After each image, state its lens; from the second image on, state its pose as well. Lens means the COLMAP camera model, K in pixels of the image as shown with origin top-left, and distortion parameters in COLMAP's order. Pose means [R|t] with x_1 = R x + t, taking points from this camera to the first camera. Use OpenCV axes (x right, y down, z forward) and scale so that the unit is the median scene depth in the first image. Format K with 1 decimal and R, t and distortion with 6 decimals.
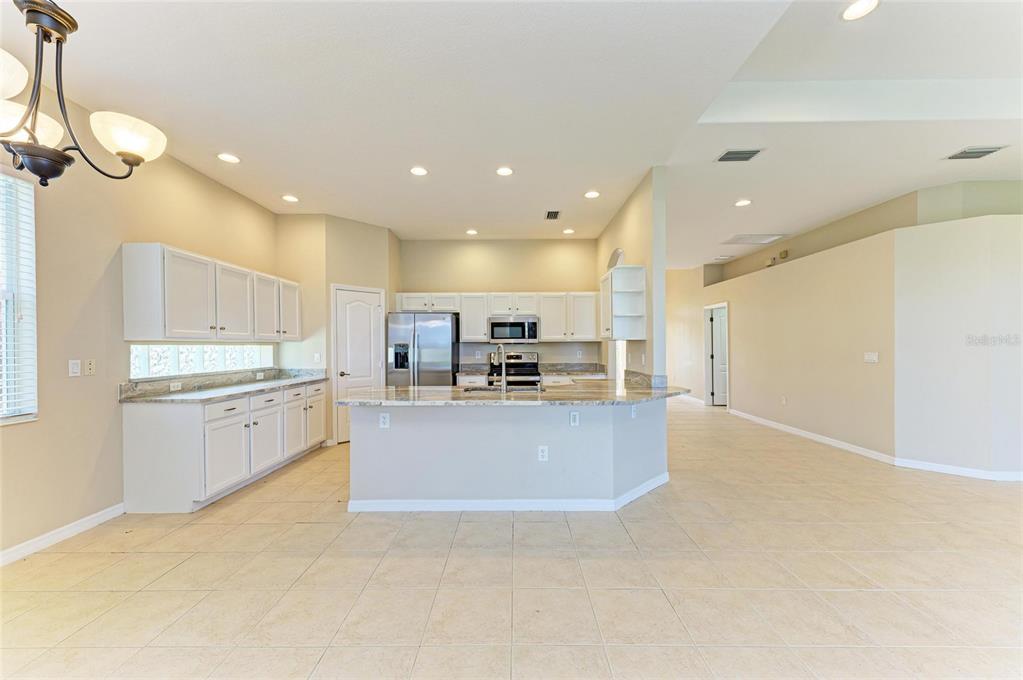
lens RADIAL K [[418.3, 0, 508.2], [0, 418.3, 345.2], [0, 0, 1]] dist [0.004236, -0.000319]
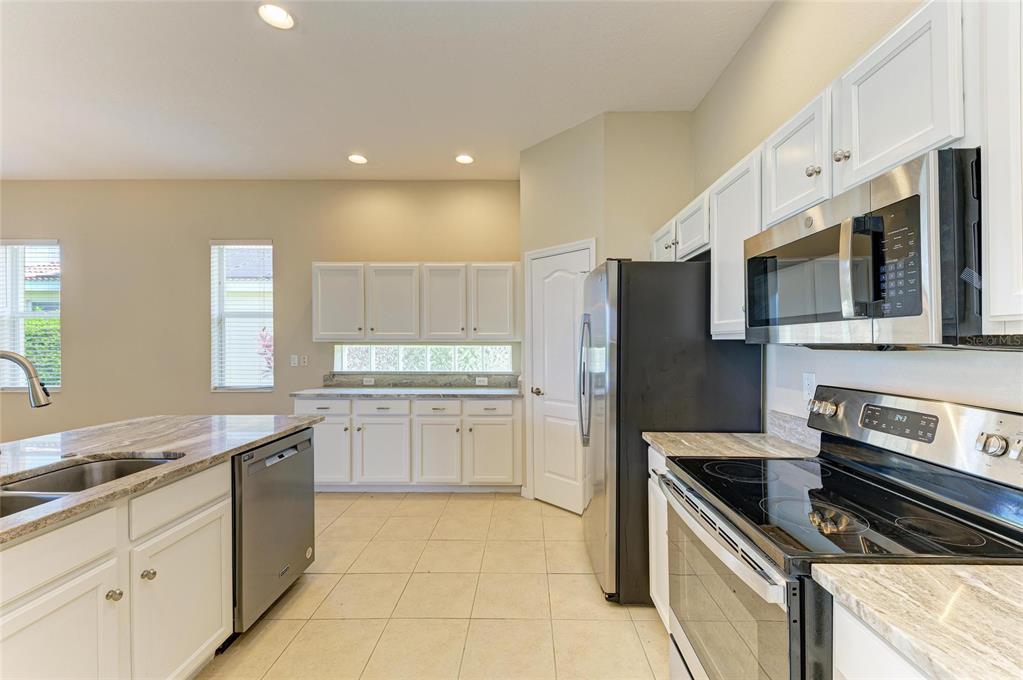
lens RADIAL K [[418.3, 0, 518.7], [0, 418.3, 342.2], [0, 0, 1]] dist [0.004236, -0.000319]
pose [[-0.015232, 0.002927, -0.999880, 0.262397], [0.000246, 0.999996, 0.002924, -0.008766], [0.999884, -0.000201, -0.015232, 1.098947]]
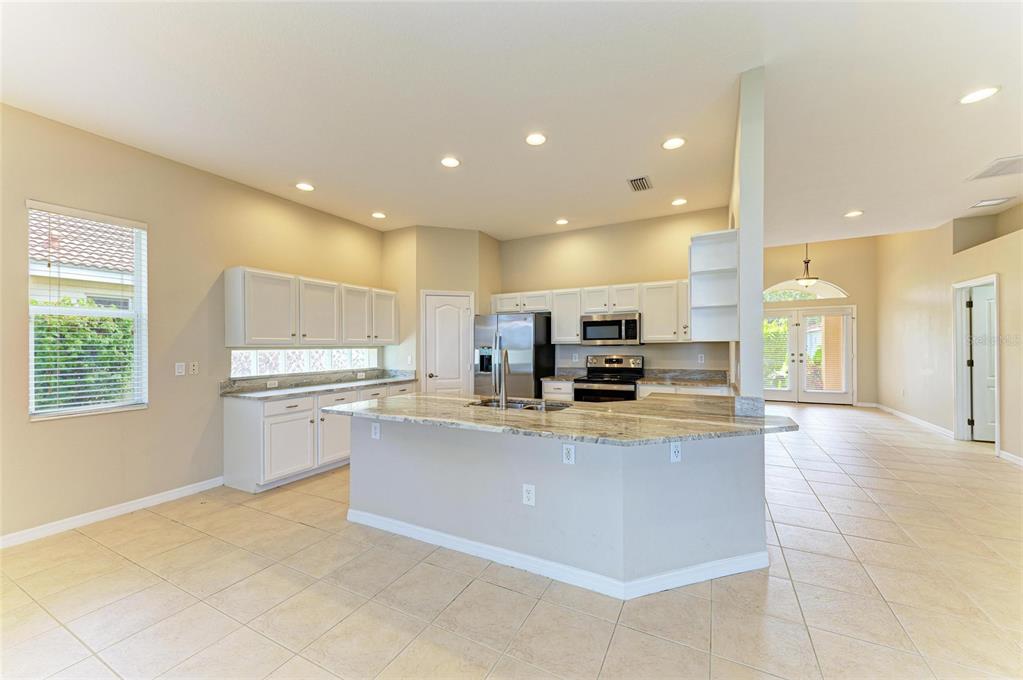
lens RADIAL K [[396.2, 0, 503.0], [0, 396.2, 345.1], [0, 0, 1]] dist [0.007853, -0.001169]
pose [[0.882056, -0.004922, -0.471118, 0.256220], [0.006375, 0.999979, 0.001489, -0.008673], [0.471101, -0.004316, 0.882069, 0.234155]]
